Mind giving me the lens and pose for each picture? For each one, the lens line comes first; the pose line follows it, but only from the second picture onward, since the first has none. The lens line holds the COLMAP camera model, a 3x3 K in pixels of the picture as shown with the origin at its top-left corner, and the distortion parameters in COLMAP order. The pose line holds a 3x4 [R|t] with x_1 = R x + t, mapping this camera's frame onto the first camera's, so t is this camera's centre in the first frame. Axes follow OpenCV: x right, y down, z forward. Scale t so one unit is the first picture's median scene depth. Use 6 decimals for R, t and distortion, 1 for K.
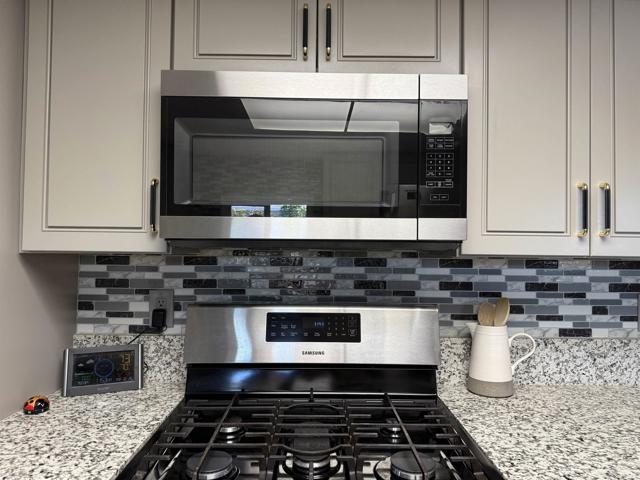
lens RADIAL K [[449.4, 0, 319.8], [0, 449.4, 236.6], [0, 0, 1]] dist [0.036998, -0.036684]
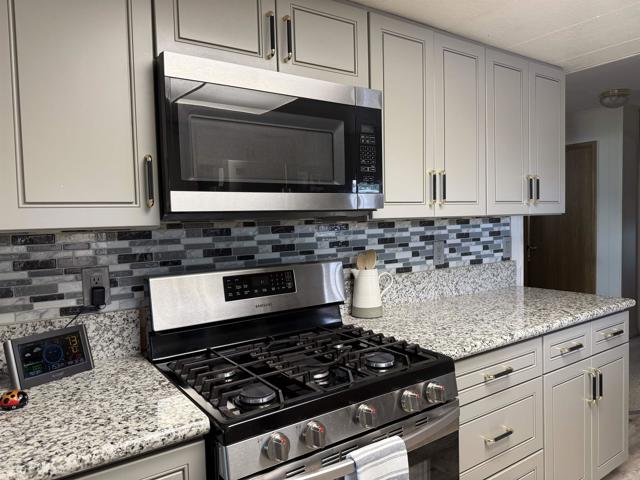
lens RADIAL K [[448.0, 0, 320.0], [0, 448.0, 240.0], [0, 0, 1]] dist [0.095769, -0.126837]
pose [[0.832883, -0.059443, 0.550247, -0.490395], [0.018456, 0.996646, 0.079731, -0.009494], [-0.553141, -0.056251, 0.831186, -0.073036]]
